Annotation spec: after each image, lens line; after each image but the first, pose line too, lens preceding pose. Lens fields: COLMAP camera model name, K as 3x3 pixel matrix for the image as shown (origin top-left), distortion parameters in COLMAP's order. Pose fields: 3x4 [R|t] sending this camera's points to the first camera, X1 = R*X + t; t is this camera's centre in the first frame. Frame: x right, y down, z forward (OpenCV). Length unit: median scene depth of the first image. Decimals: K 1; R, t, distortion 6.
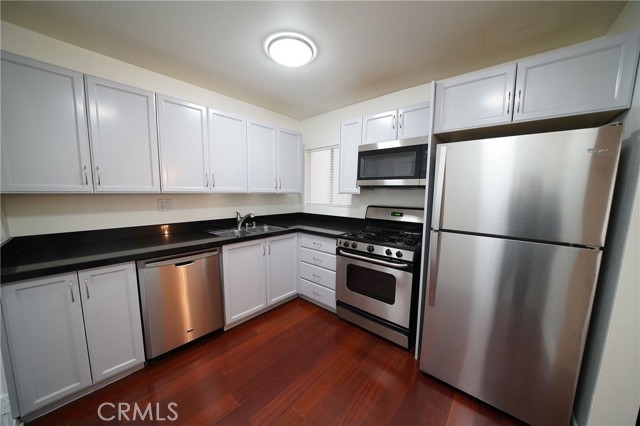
lens RADIAL K [[219.4, 0, 320.4], [0, 219.4, 217.0], [0, 0, 1]] dist [-0.022249, -0.000004]
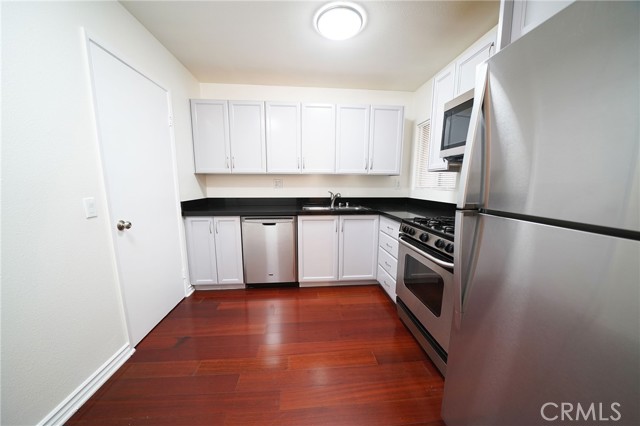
lens RADIAL K [[219.4, 0, 320.4], [0, 219.4, 217.0], [0, 0, 1]] dist [-0.022249, -0.000004]
pose [[0.717519, 0.095165, -0.690008, 0.409532], [-0.074270, 0.995428, 0.060057, 0.046838], [0.692568, 0.008155, 0.721306, 0.171085]]
